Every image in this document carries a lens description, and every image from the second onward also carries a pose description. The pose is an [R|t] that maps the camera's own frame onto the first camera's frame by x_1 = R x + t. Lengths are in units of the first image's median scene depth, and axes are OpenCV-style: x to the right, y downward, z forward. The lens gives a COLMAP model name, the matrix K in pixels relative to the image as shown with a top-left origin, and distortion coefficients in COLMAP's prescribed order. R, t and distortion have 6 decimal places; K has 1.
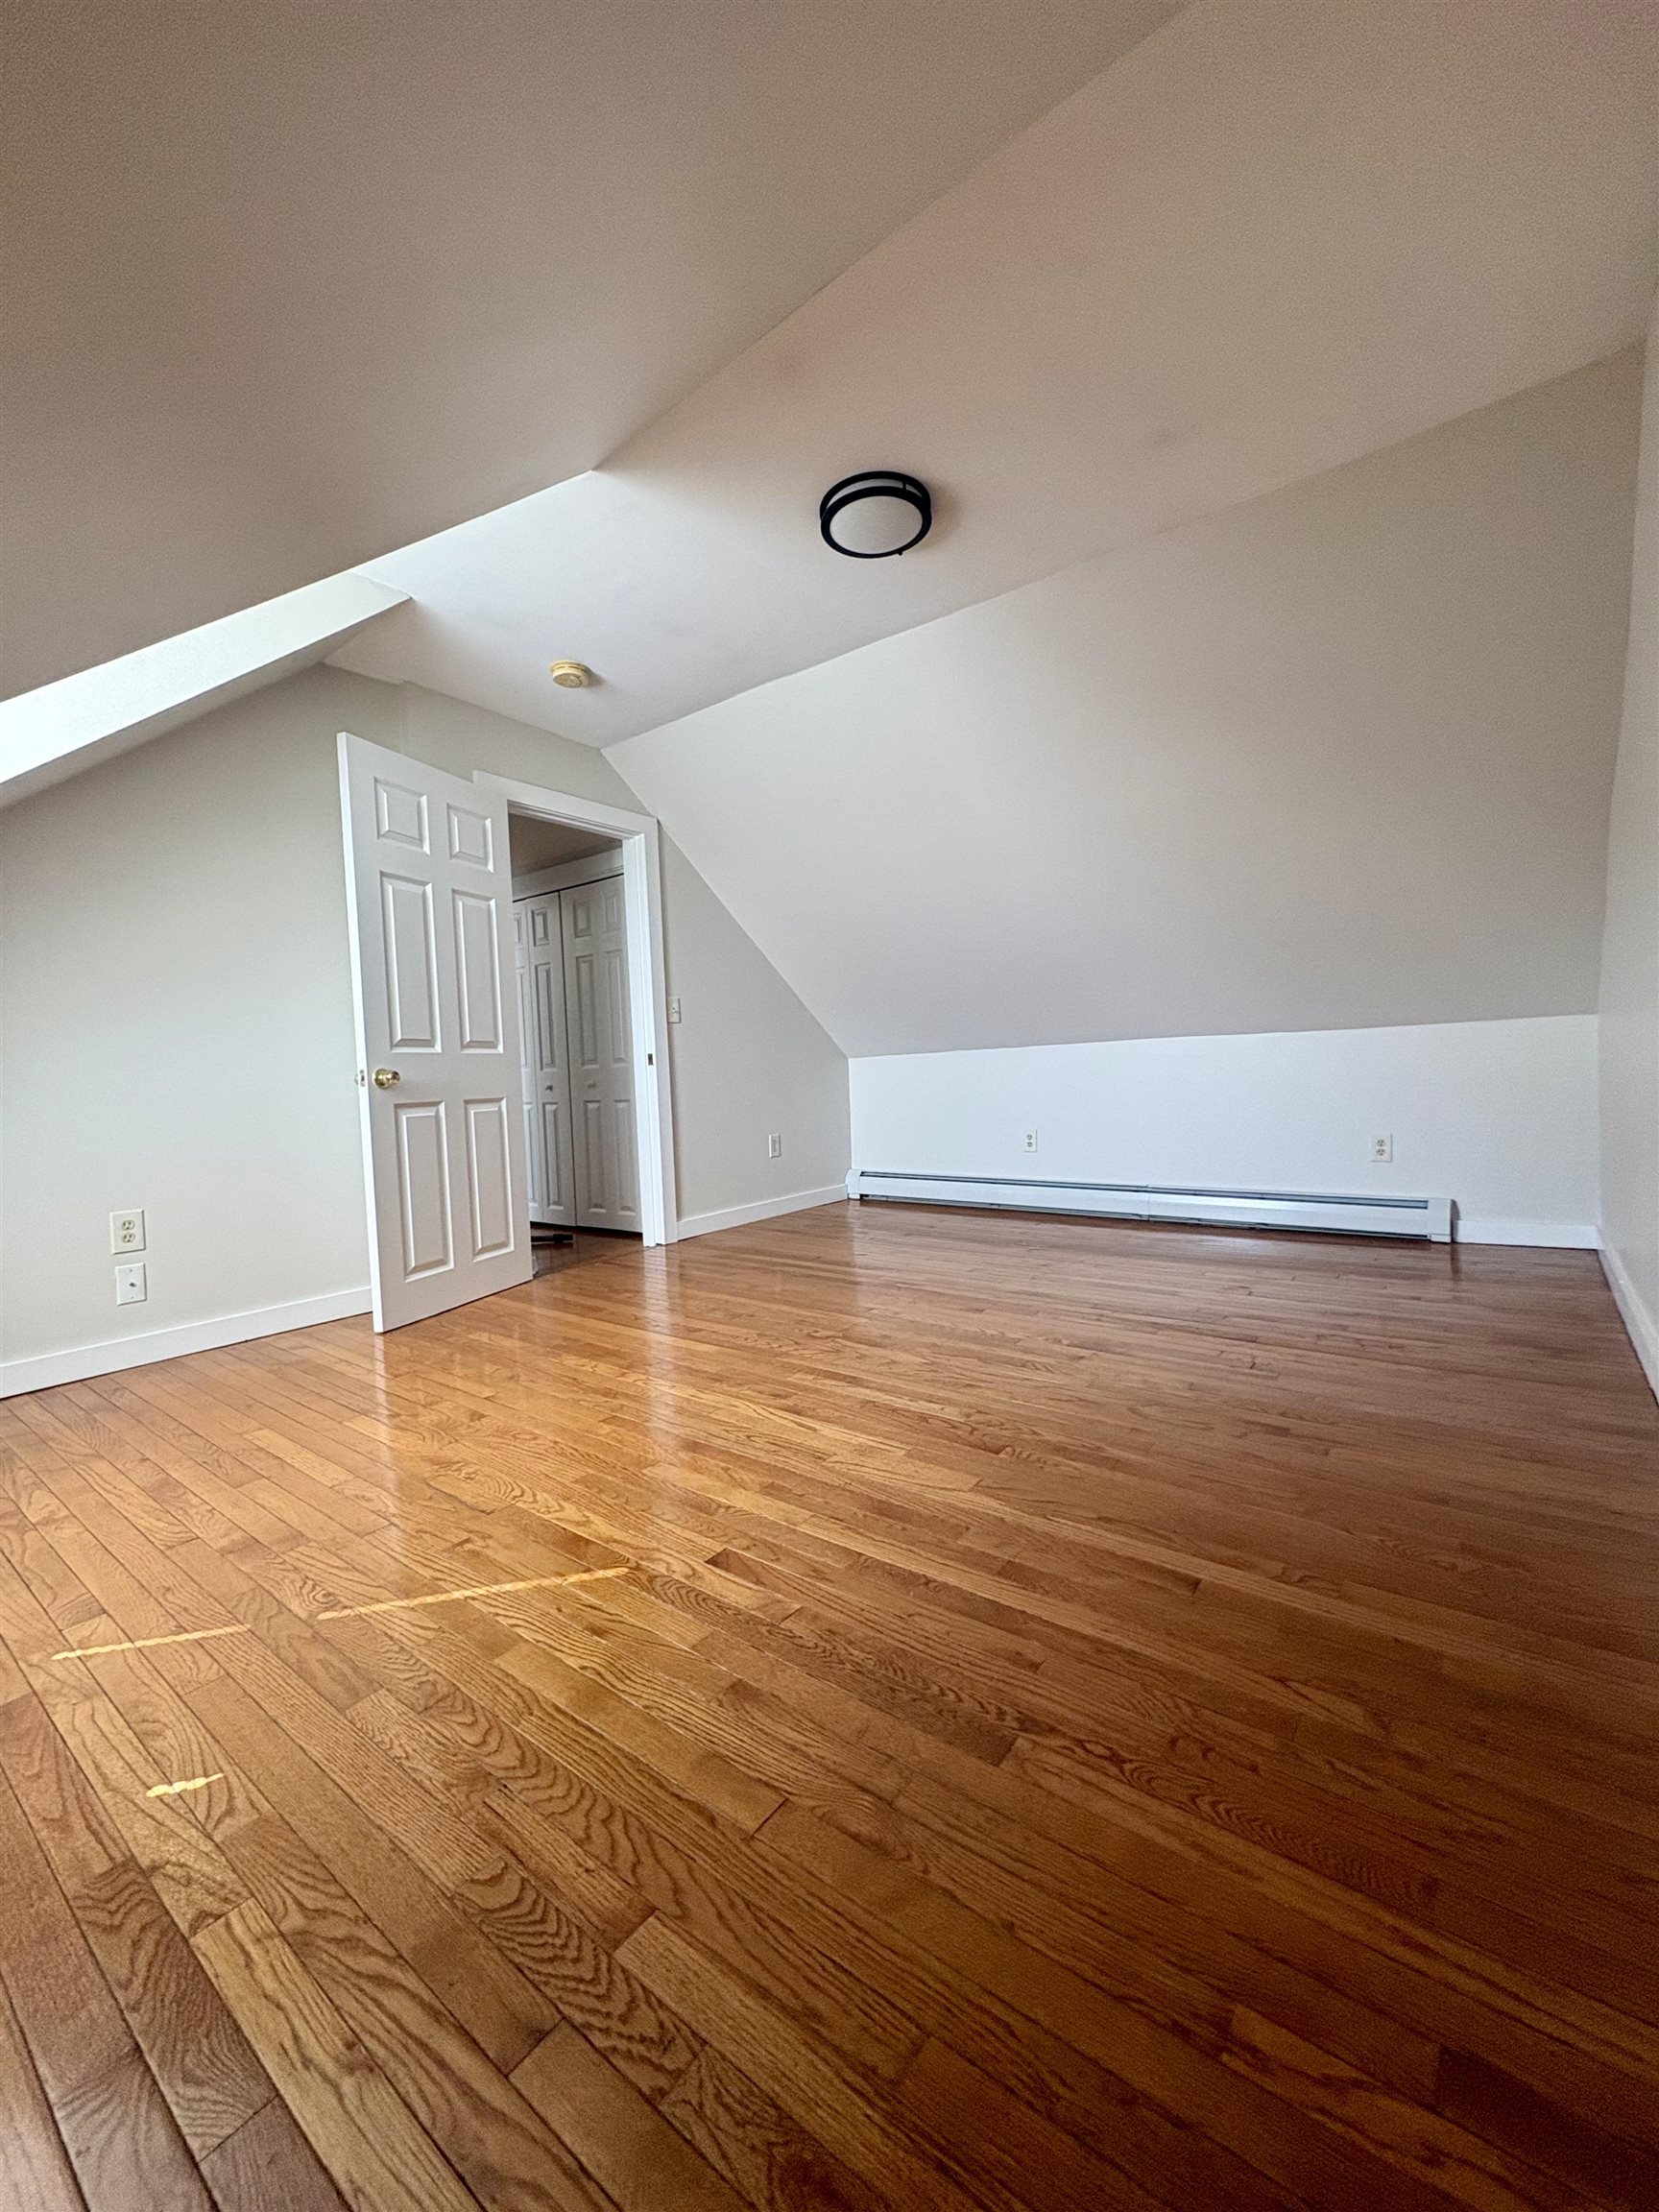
lens RADIAL K [[880.8, 0, 829.5], [0, 880.8, 1106.0], [0, 0, 1]] dist [0.000587, 0.000003]
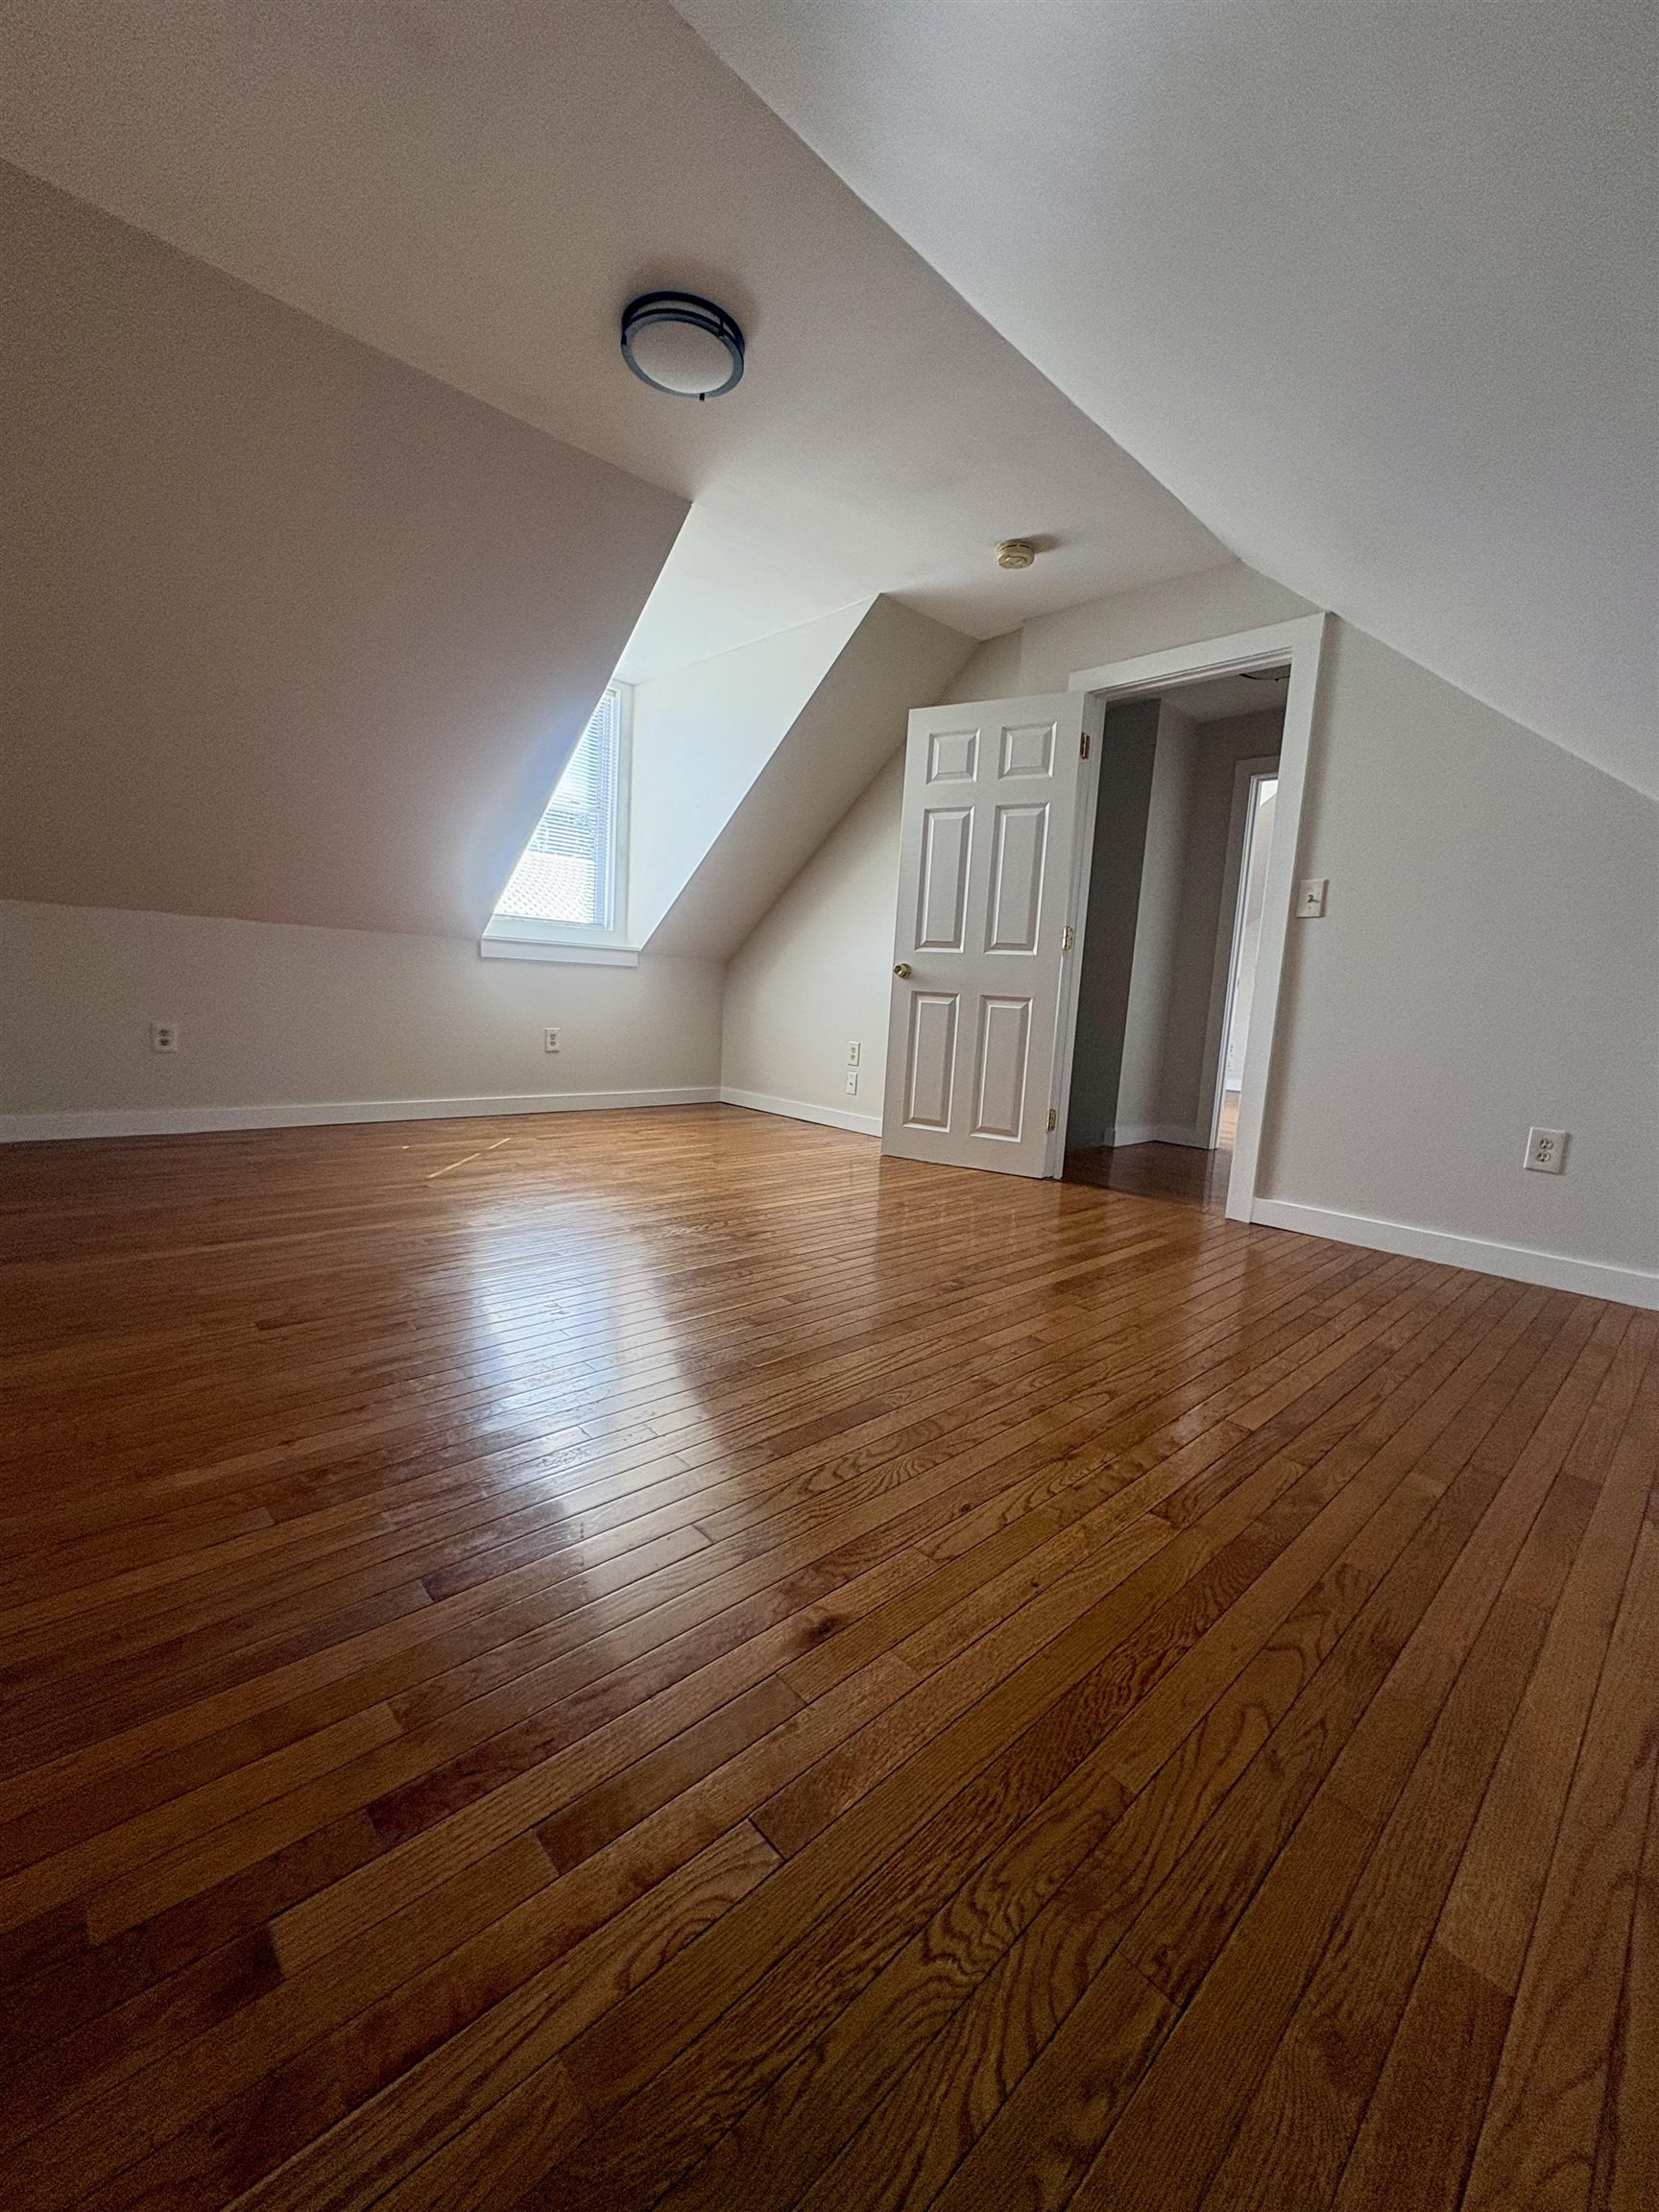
lens RADIAL K [[880.8, 0, 829.5], [0, 880.8, 1106.0], [0, 0, 1]] dist [0.000587, 0.000003]
pose [[-0.171675, 0.171617, -0.970090, 0.746722], [-0.082220, 0.978778, 0.187704, -0.063910], [0.981717, 0.111985, -0.153922, 0.982348]]
